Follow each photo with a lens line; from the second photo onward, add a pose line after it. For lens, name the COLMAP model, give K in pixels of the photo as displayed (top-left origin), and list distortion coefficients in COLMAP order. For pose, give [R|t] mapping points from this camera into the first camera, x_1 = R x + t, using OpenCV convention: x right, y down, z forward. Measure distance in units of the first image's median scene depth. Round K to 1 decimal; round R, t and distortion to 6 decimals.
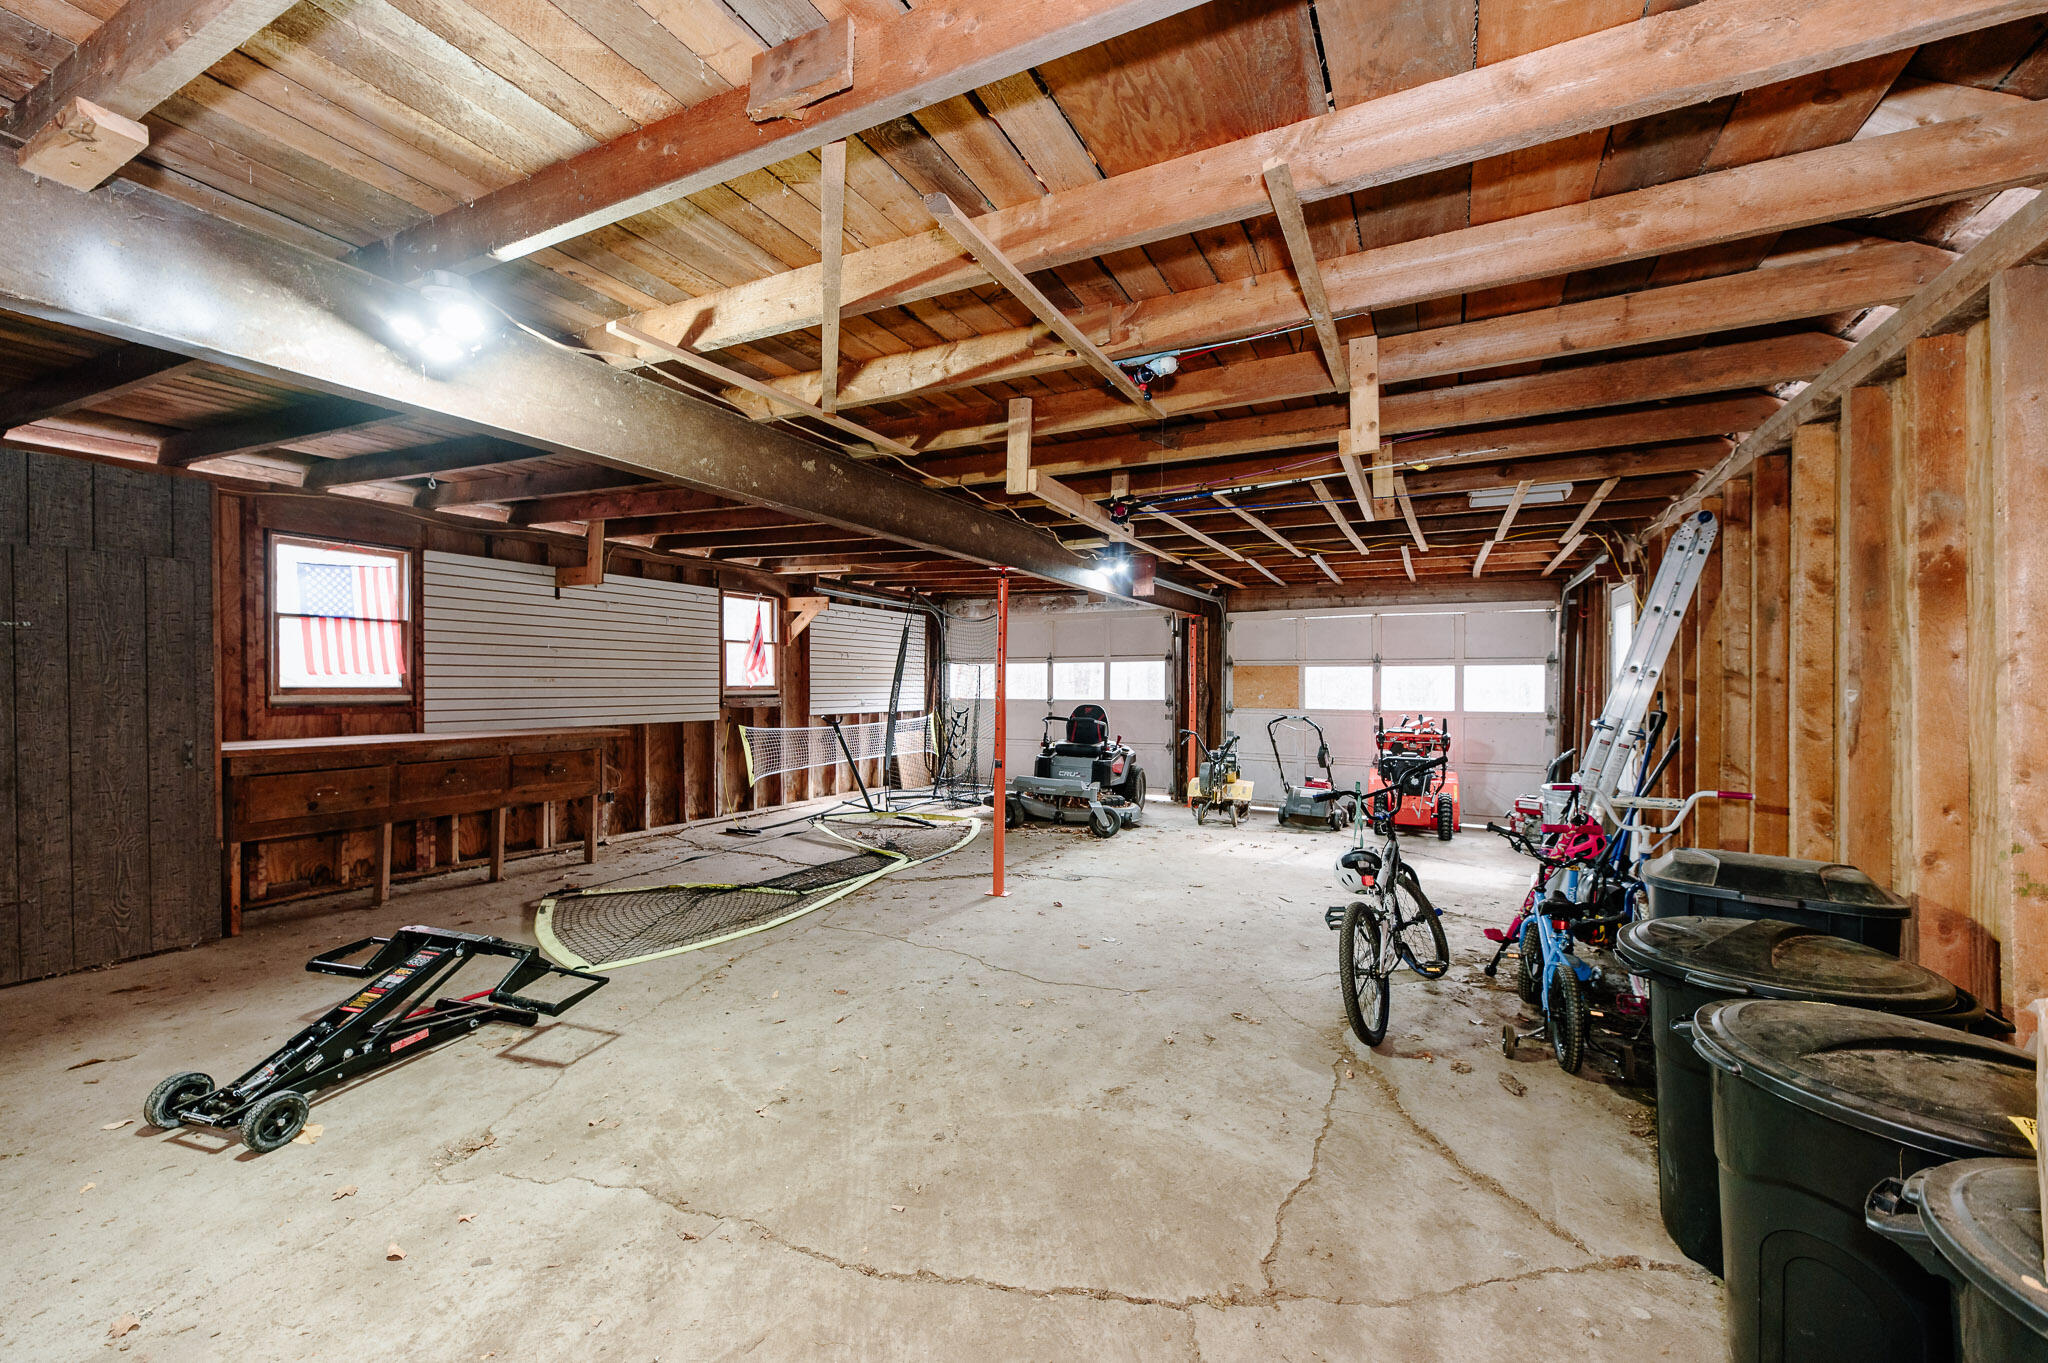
lens RADIAL K [[821.6, 0, 1028.0], [0, 821.6, 689.7], [0, 0, 1]] dist [0.000103, -0.000010]
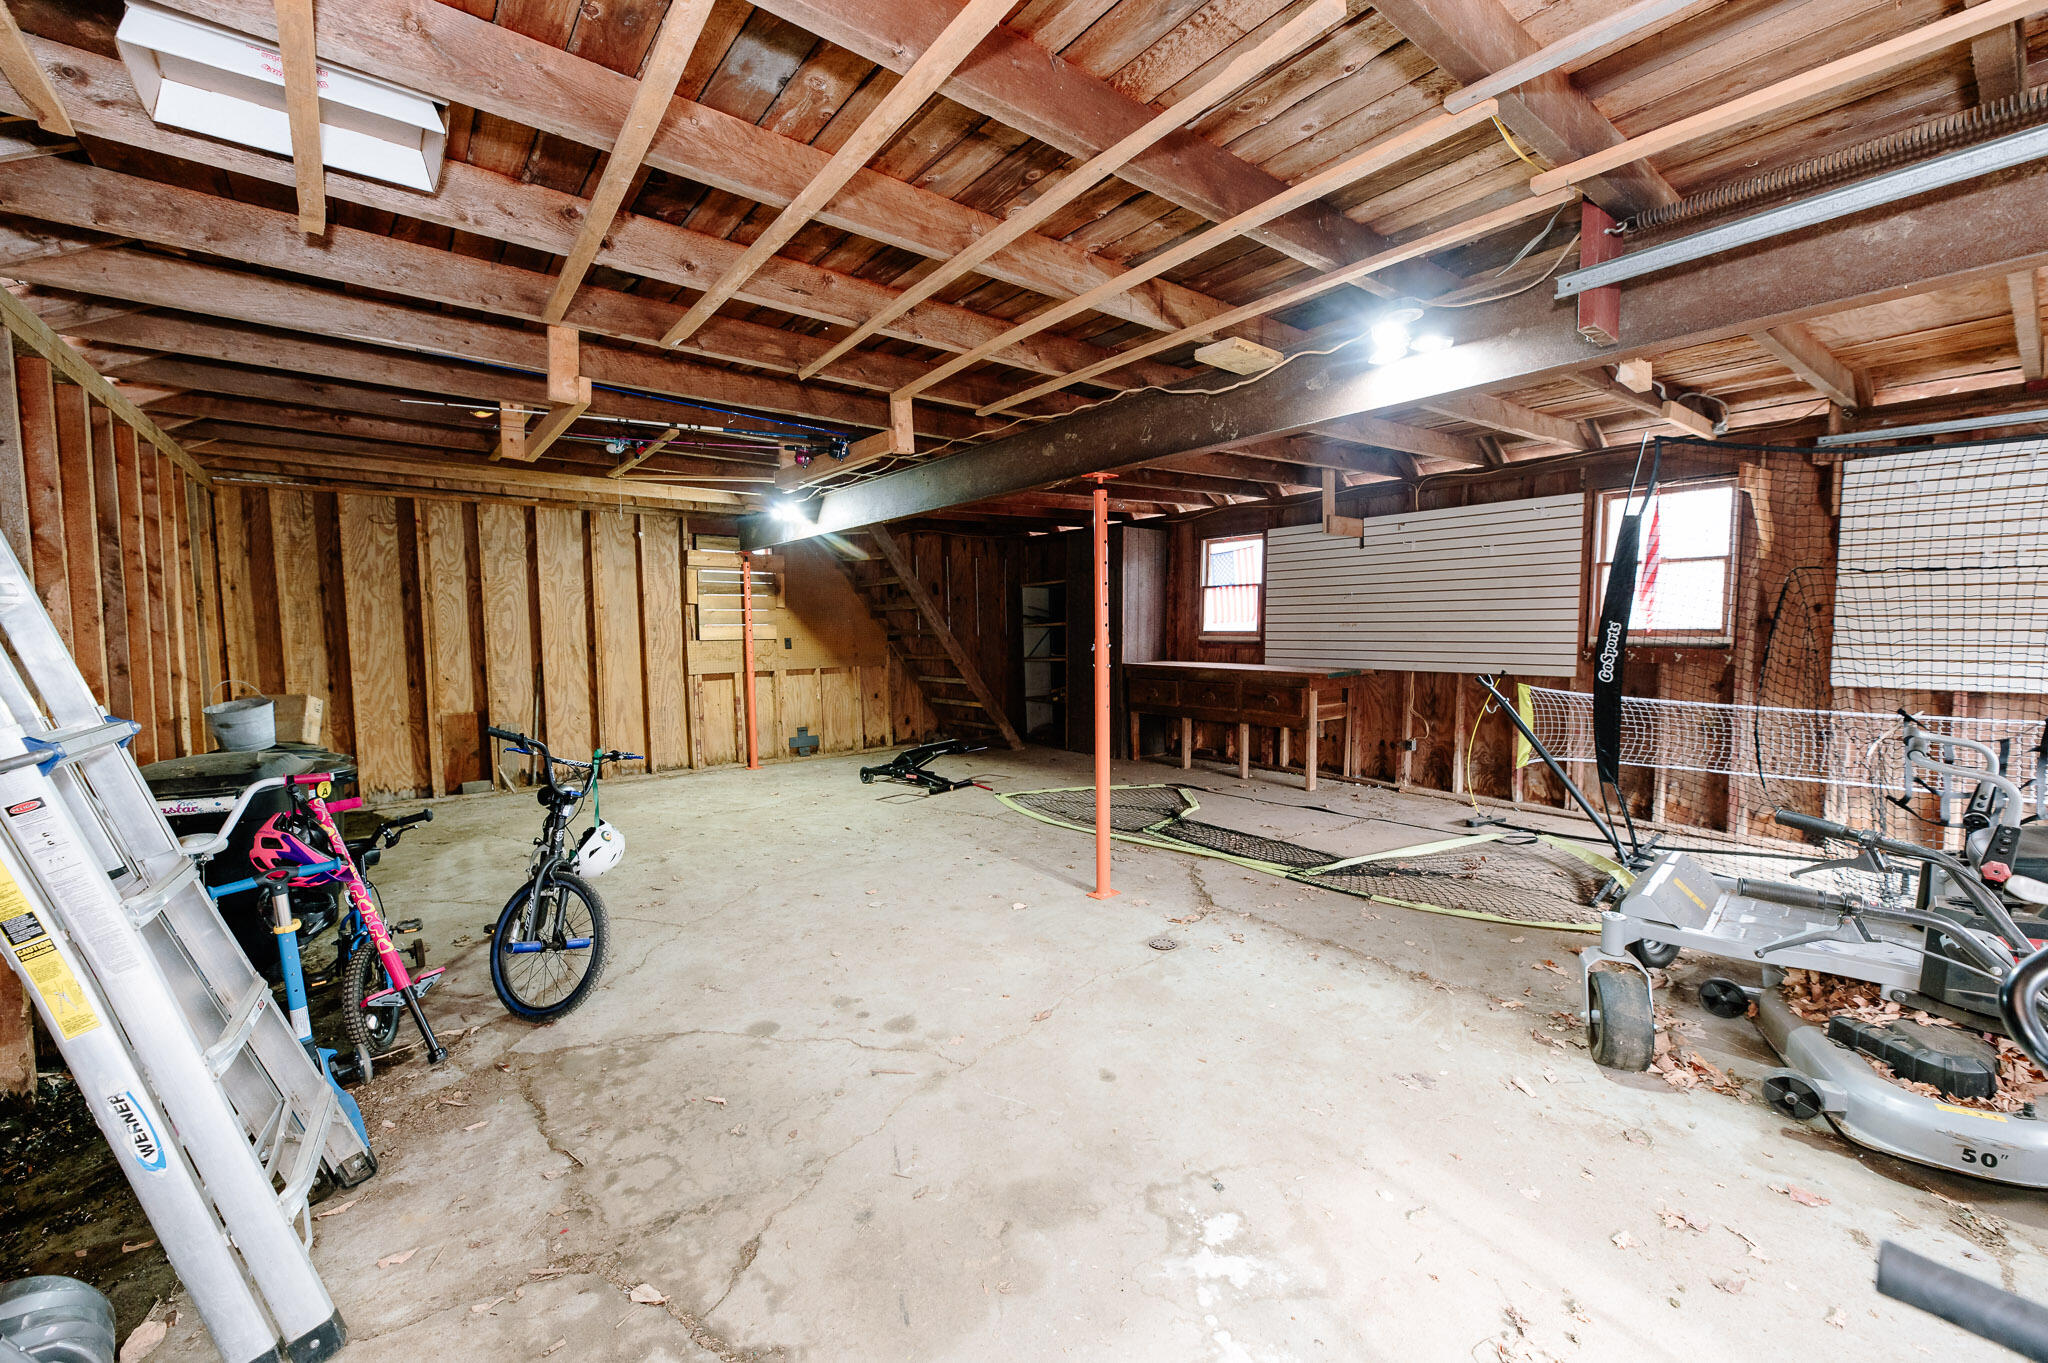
lens RADIAL K [[821.6, 0, 1028.0], [0, 821.6, 689.7], [0, 0, 1]] dist [0.000103, -0.000010]
pose [[-0.421398, 0.066061, -0.904466, 0.675878], [-0.002563, 0.997253, 0.074031, -0.006191], [0.906872, 0.033515, -0.420071, 1.220363]]
